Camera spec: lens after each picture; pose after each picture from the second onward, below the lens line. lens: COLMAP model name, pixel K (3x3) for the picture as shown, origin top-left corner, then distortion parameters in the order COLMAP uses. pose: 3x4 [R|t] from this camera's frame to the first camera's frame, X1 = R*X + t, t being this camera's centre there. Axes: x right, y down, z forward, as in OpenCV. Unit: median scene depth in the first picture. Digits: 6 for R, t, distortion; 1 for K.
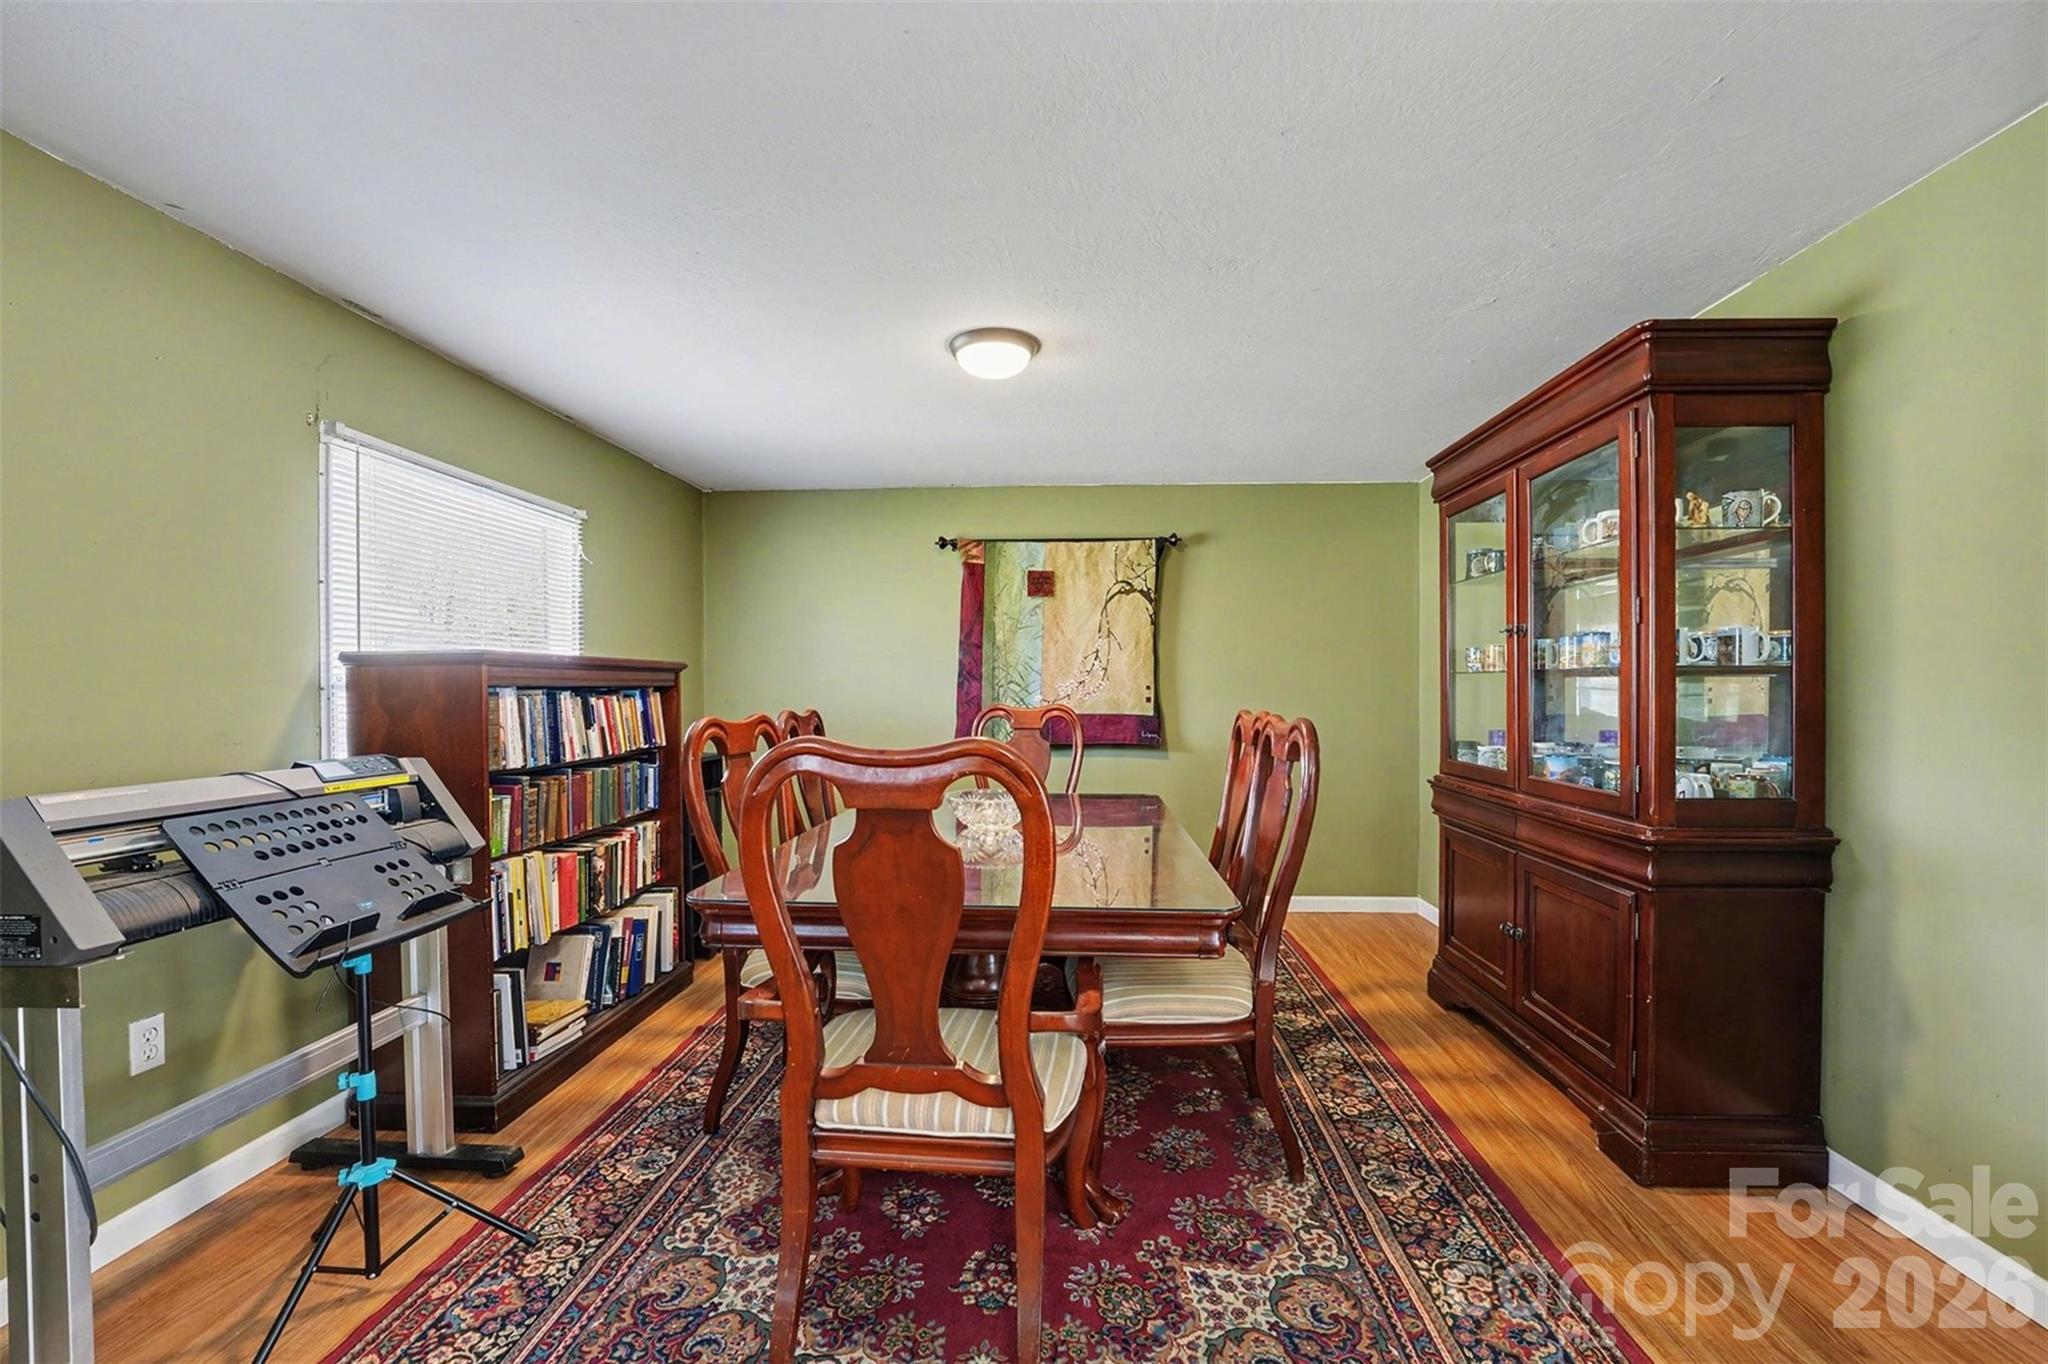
lens RADIAL K [[858.3, 0, 1065.5], [0, 858.3, 707.6], [0, 0, 1]] dist [-0.023386, 0.001082]
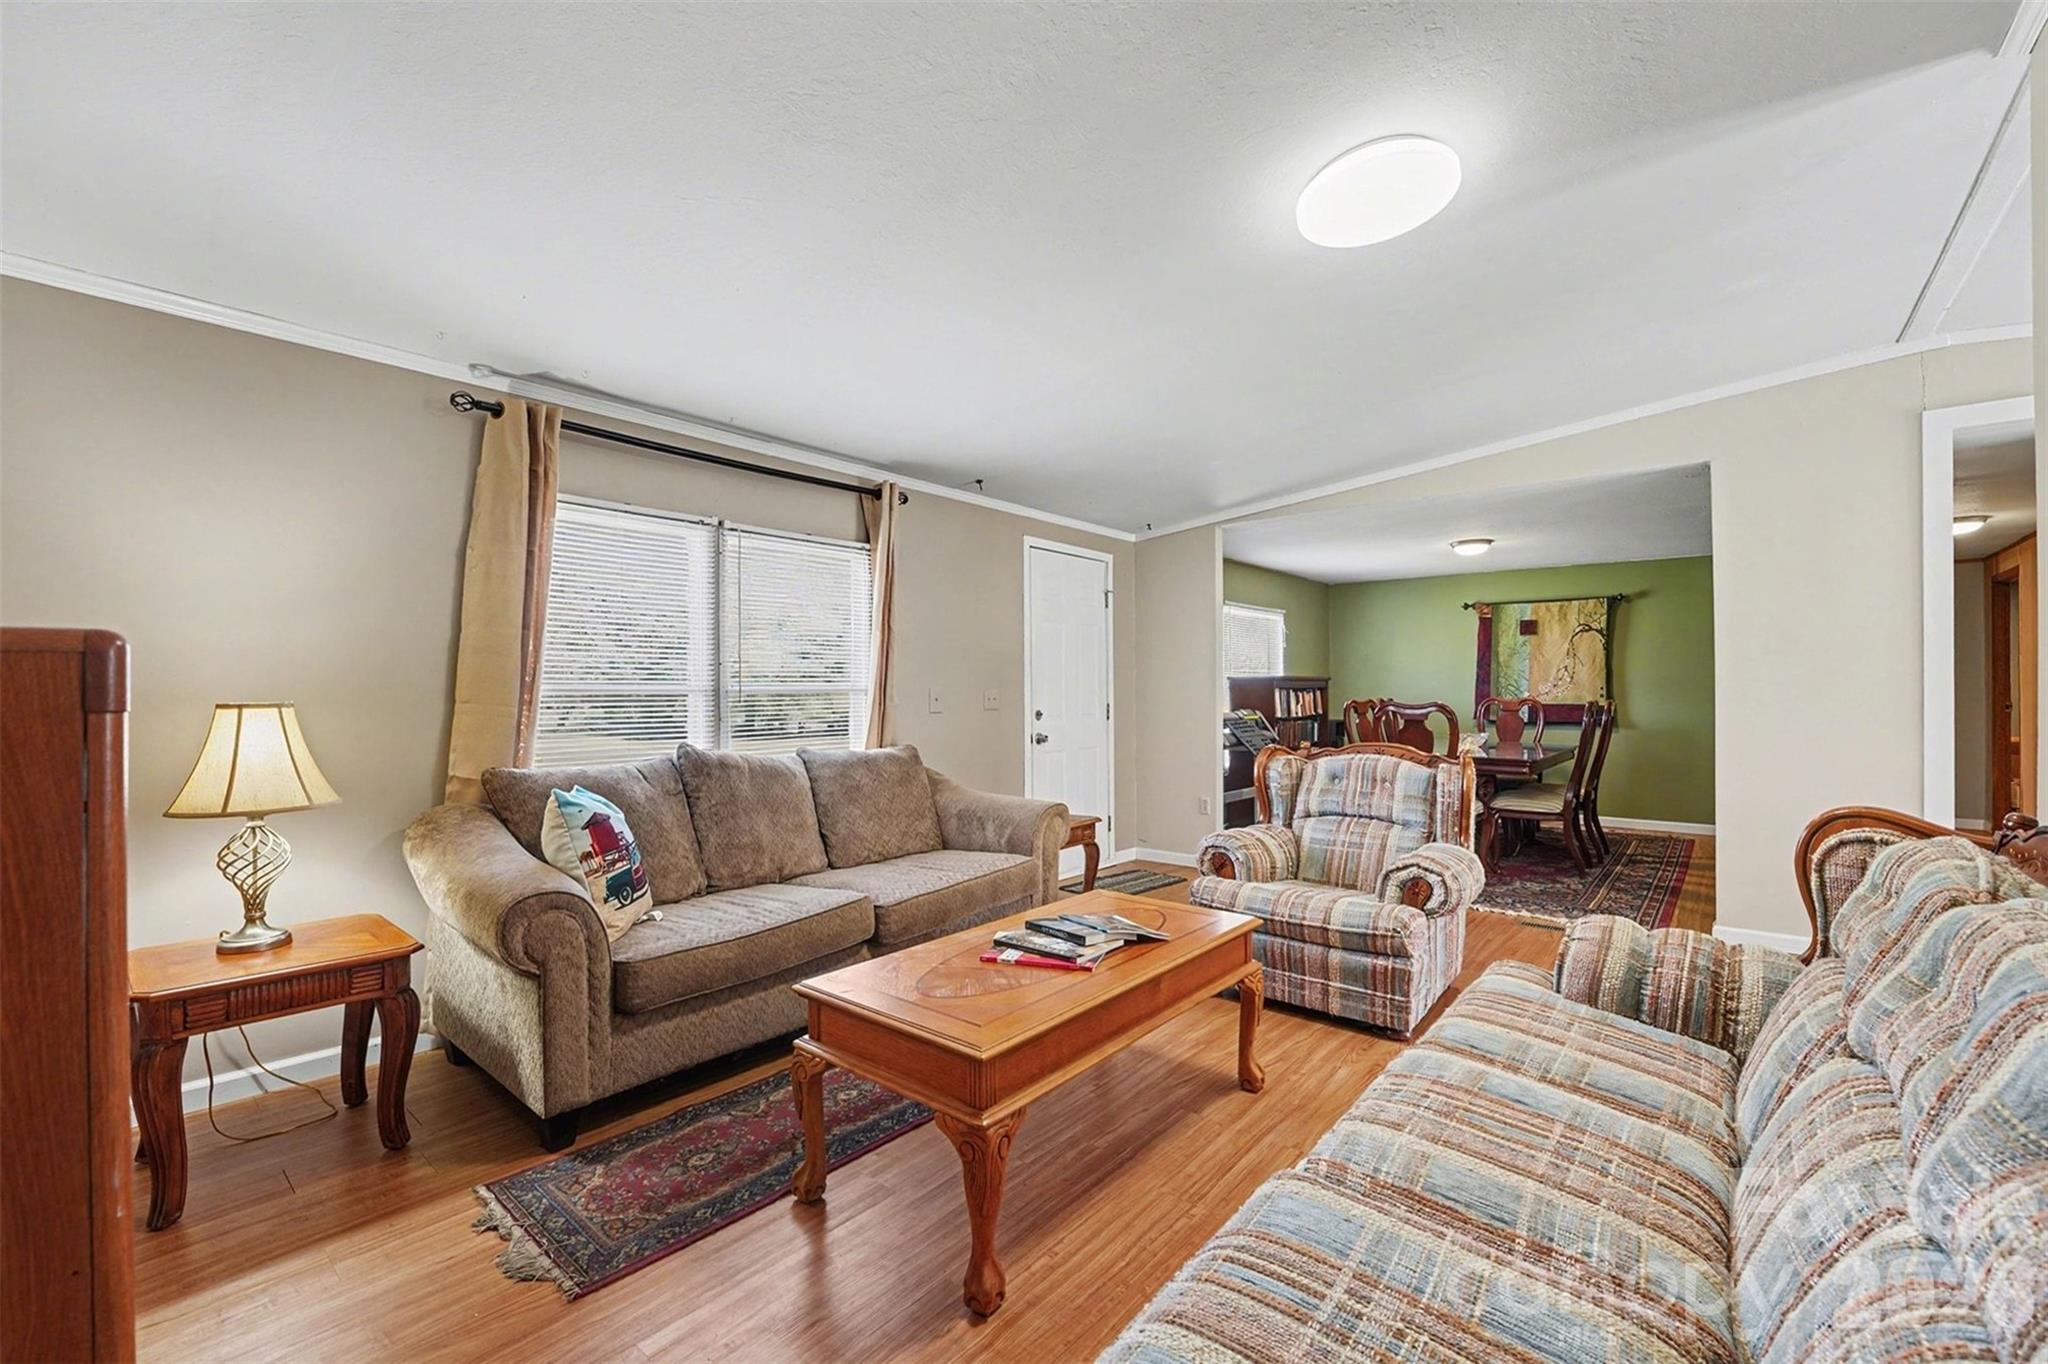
lens RADIAL K [[858.3, 0, 1034.5], [0, 858.3, 680.9], [0, 0, 1]] dist [-0.023386, 0.001082]
pose [[0.779199, -0.002296, -0.626772, 0.268573], [-0.015623, 0.999611, -0.023084, 0.016212], [0.626581, 0.027779, 0.778861, -0.938534]]
